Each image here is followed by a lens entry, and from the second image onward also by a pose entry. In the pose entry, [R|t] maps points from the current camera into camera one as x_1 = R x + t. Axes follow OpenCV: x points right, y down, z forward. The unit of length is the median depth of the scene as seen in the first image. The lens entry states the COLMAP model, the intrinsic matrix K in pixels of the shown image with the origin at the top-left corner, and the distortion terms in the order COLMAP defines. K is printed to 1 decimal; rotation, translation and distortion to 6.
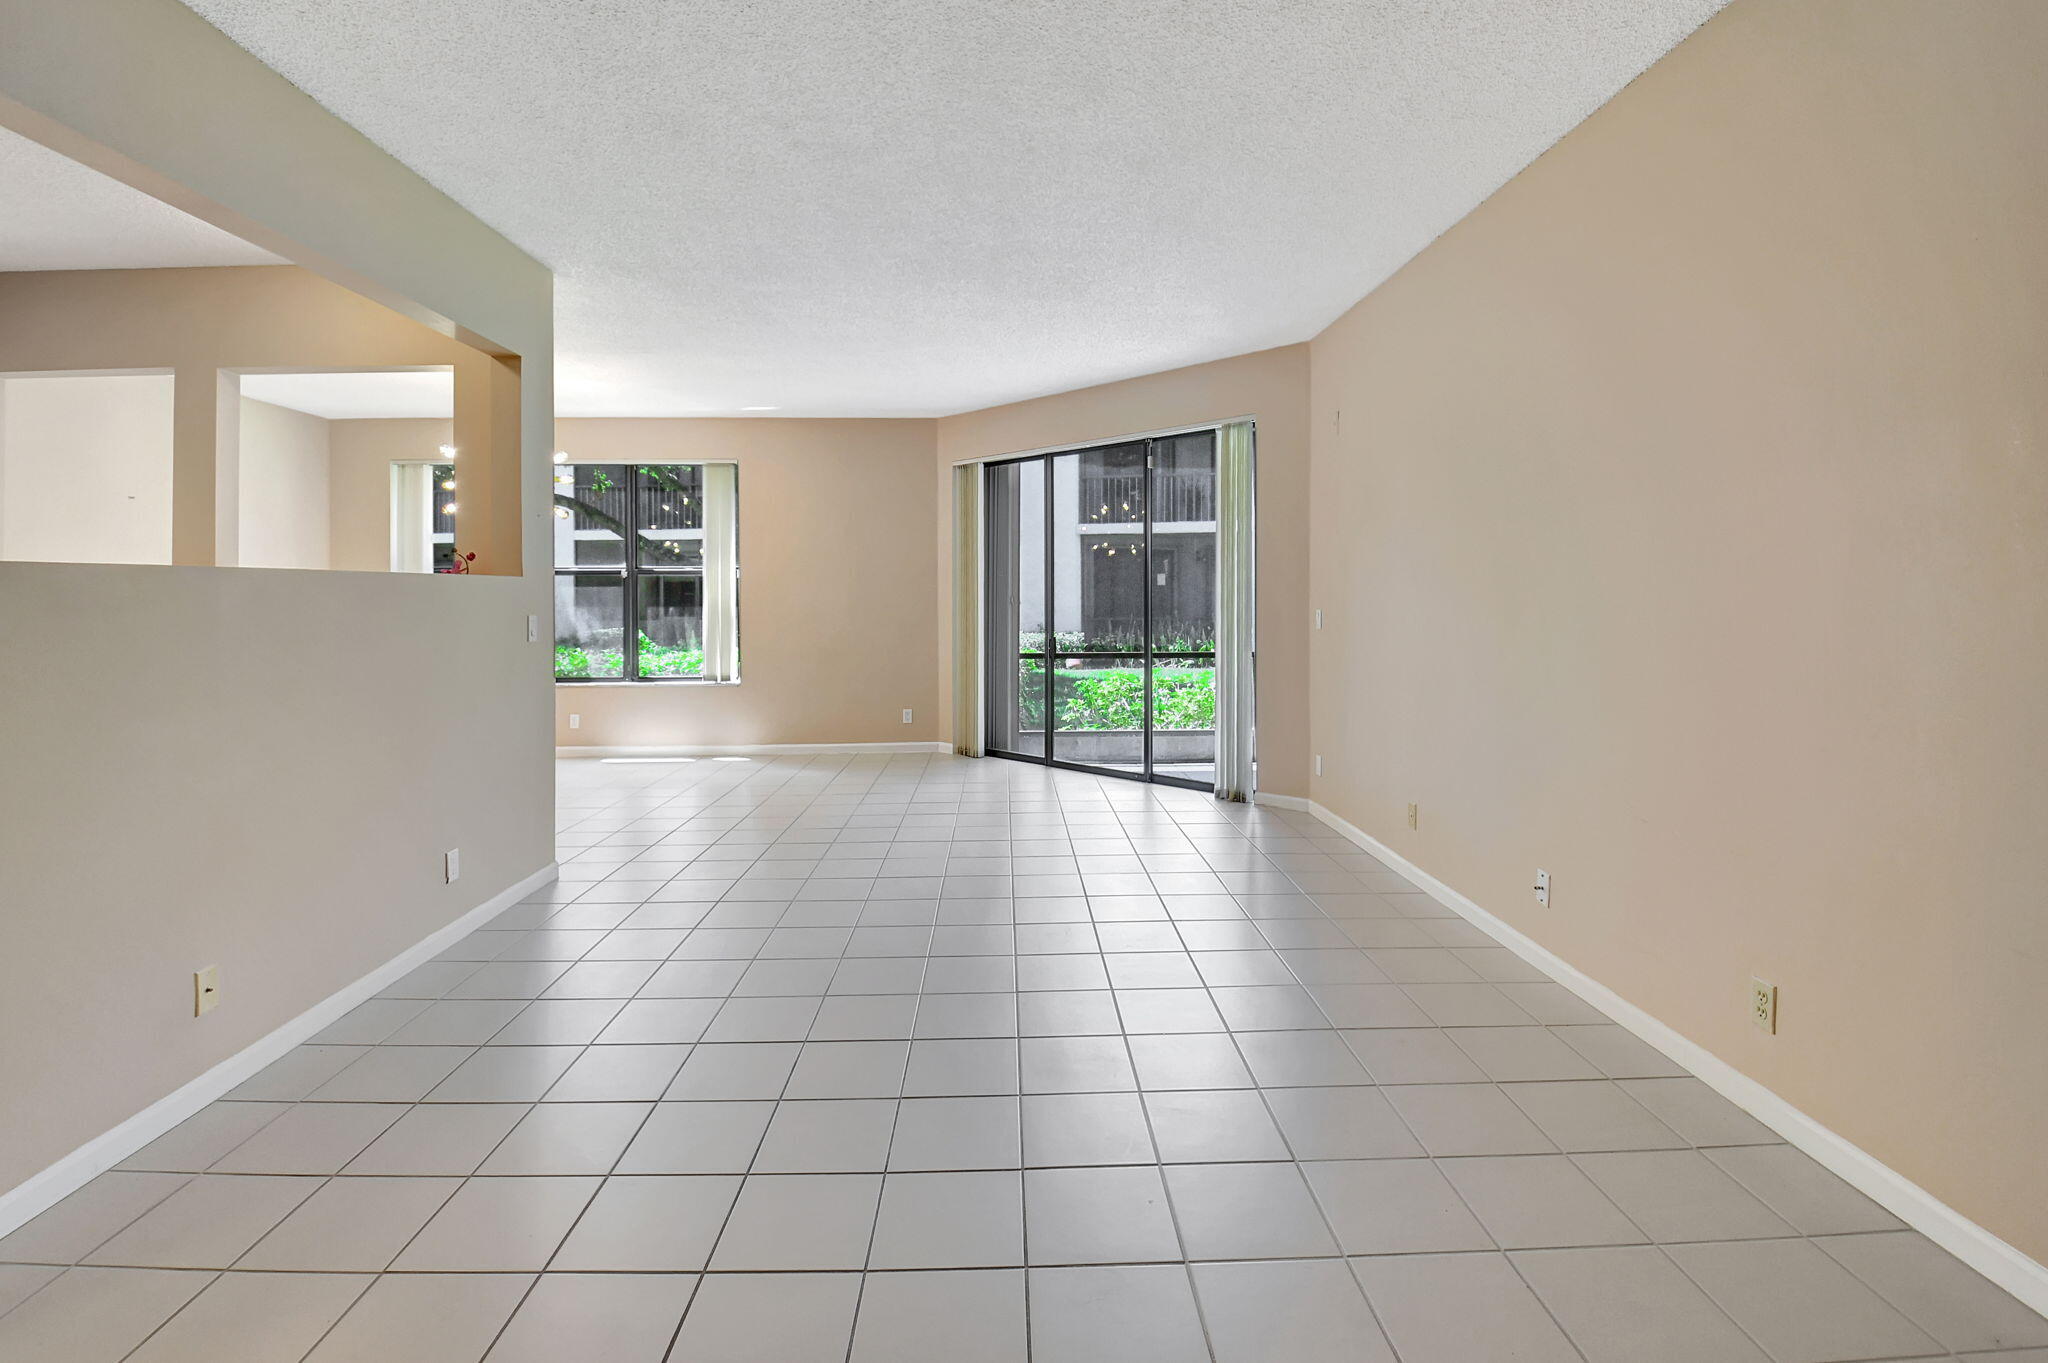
lens RADIAL K [[915.0, 0, 1024.0], [0, 915.0, 681.5], [0, 0, 1]] dist [0.000001, -0.013017]
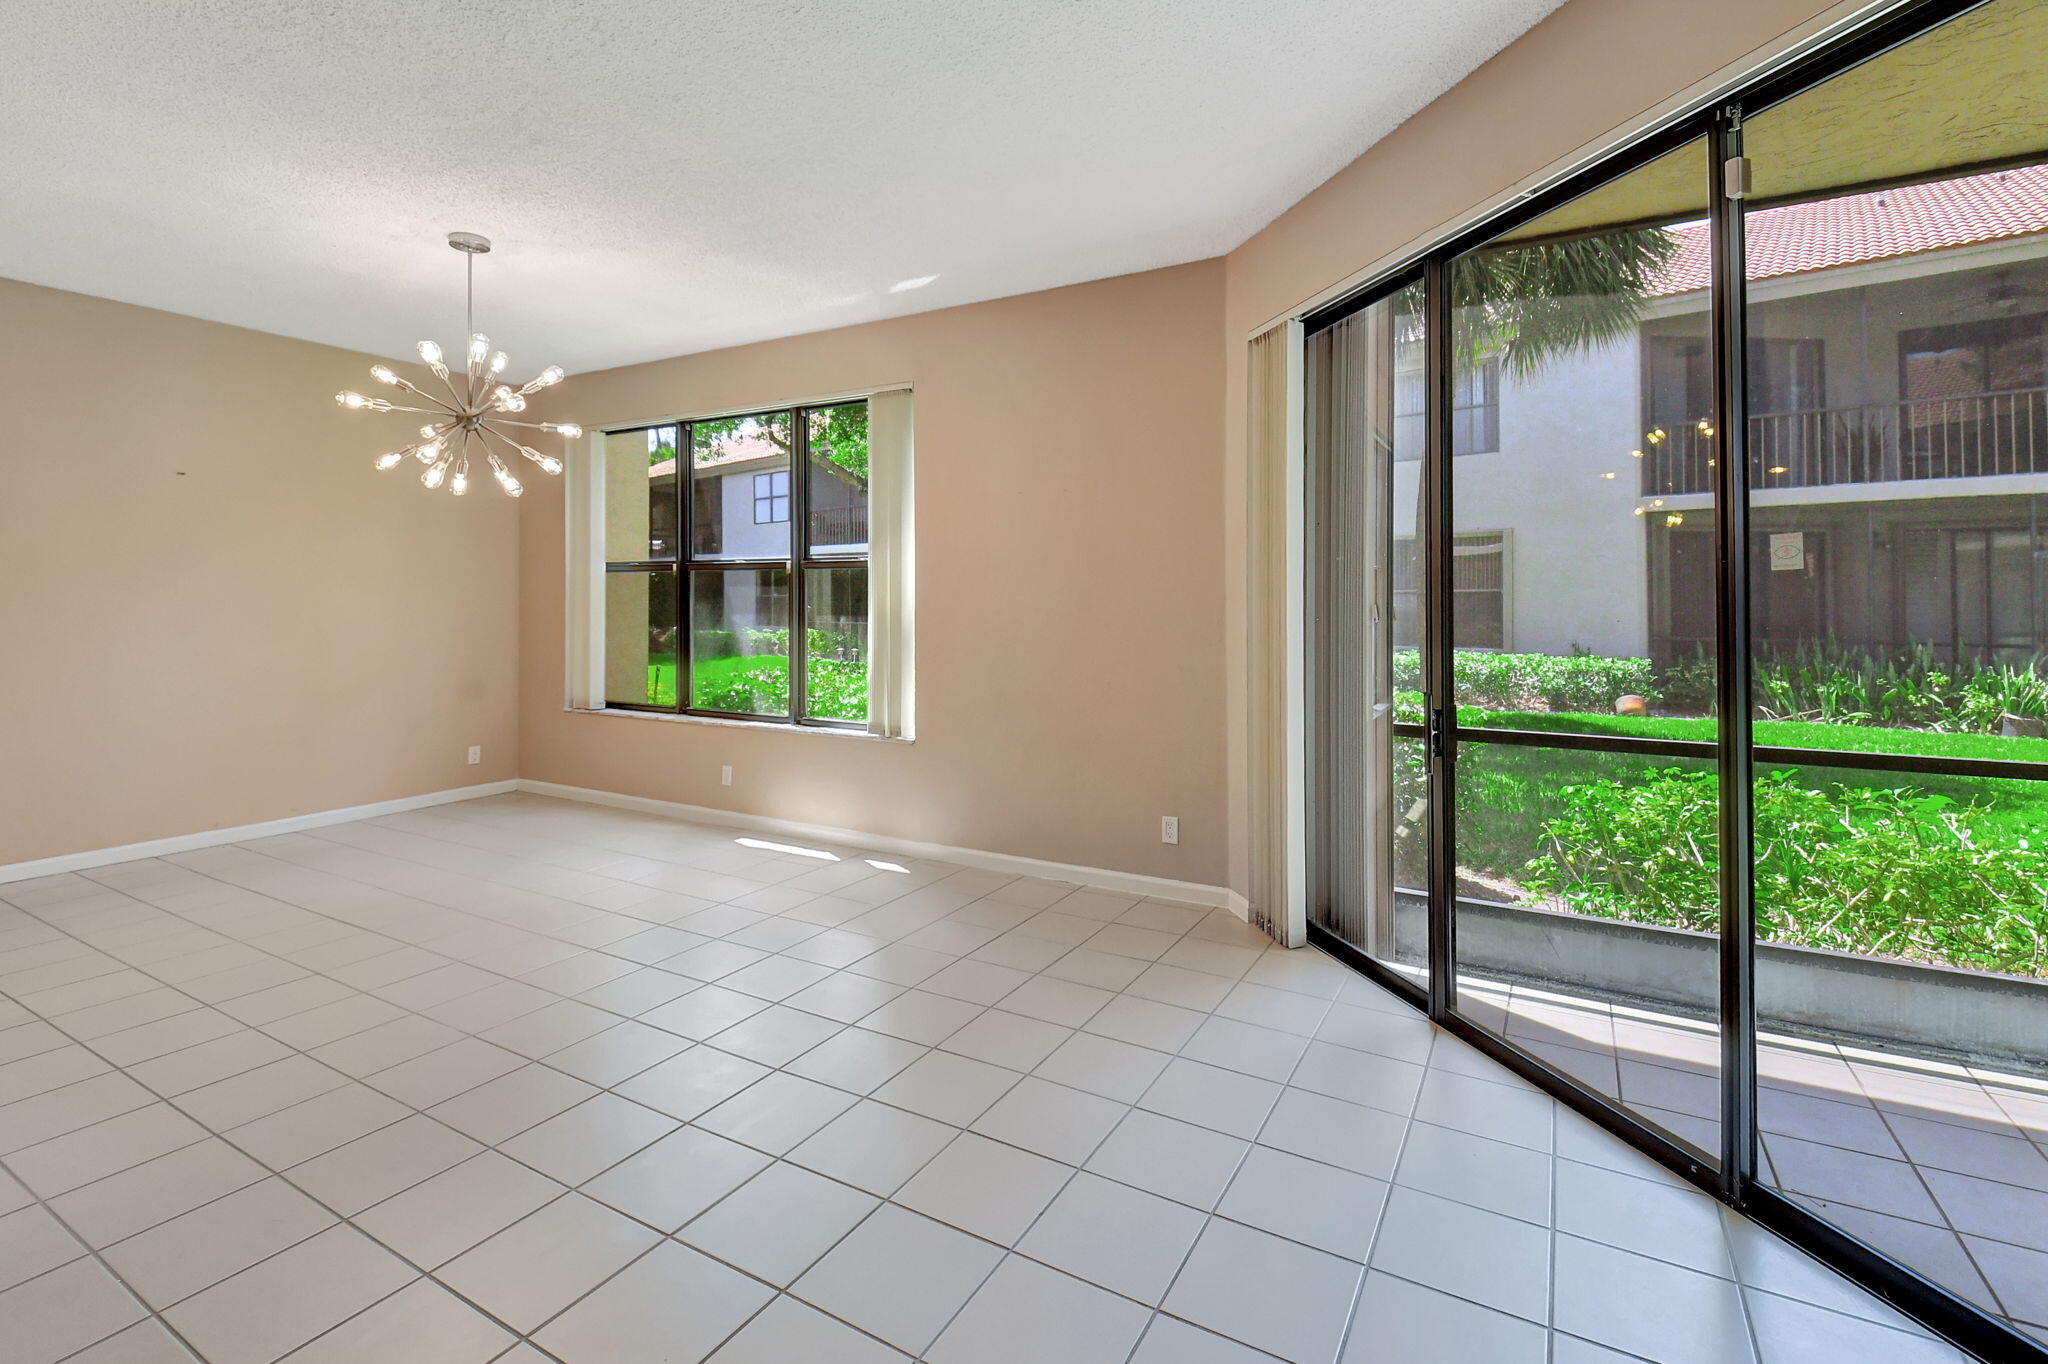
lens RADIAL K [[925.1, 0, 1023.2], [0, 925.1, 604.5], [0, 0, 1]] dist [0.027624, -0.022632]
pose [[0.853938, 0.006908, -0.520329, 0.077168], [-0.053378, 0.995800, -0.074381, -0.047115], [0.517630, 0.091291, 0.850720, 0.500209]]
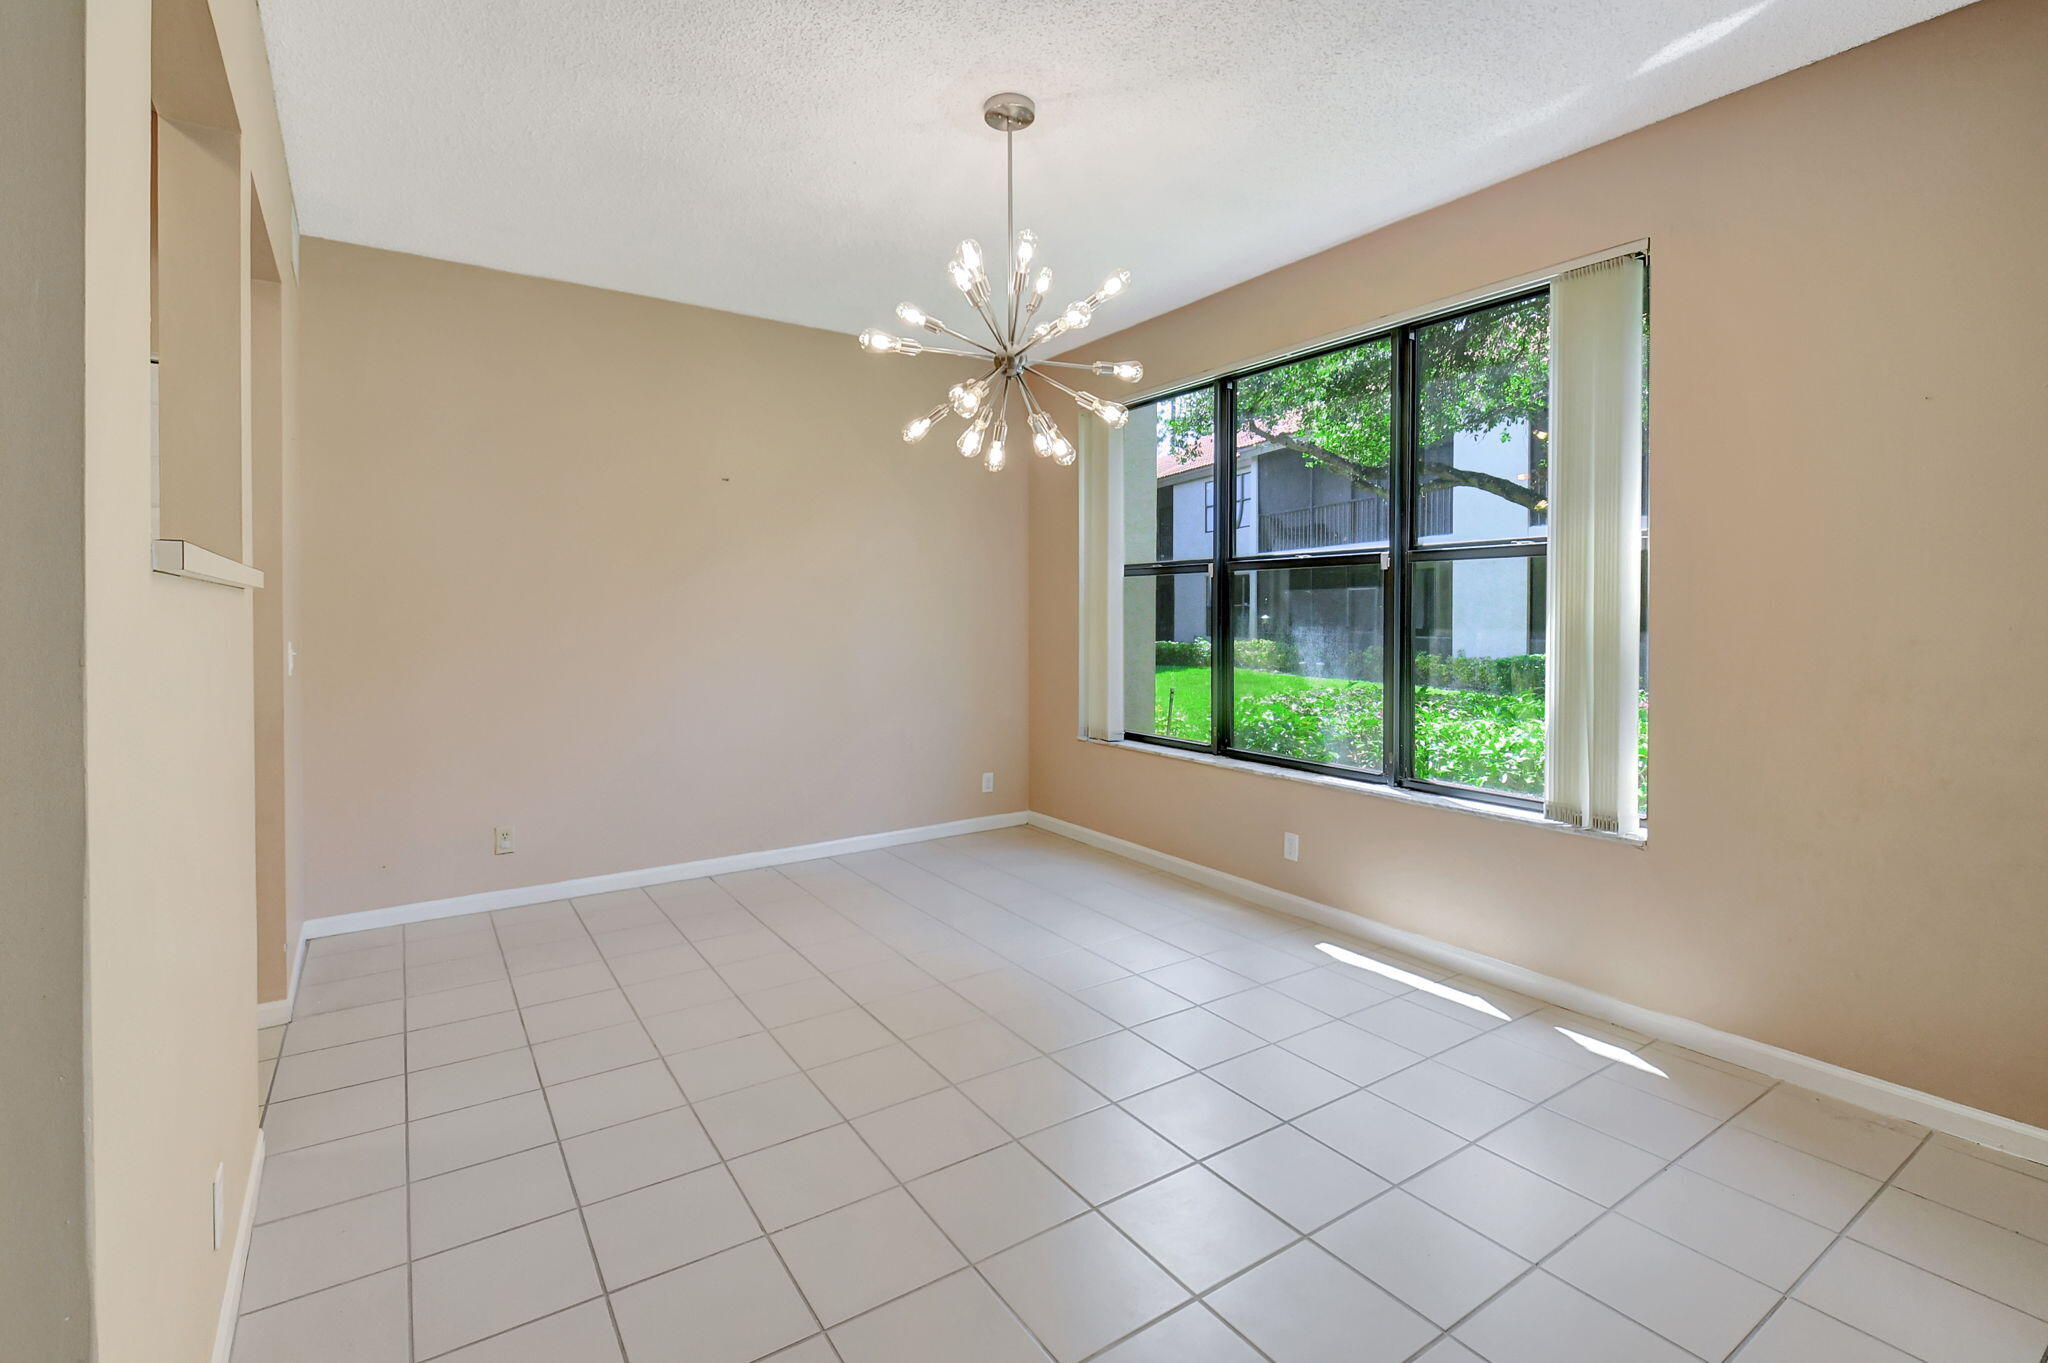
lens RADIAL K [[925.1, 0, 1023.2], [0, 925.1, 604.0], [0, 0, 1]] dist [0.027624, -0.022632]
pose [[0.531353, -0.005560, -0.847132, -0.125869], [-0.073834, 0.995869, -0.052847, -0.055237], [0.843927, 0.090628, 0.528747, 0.583570]]
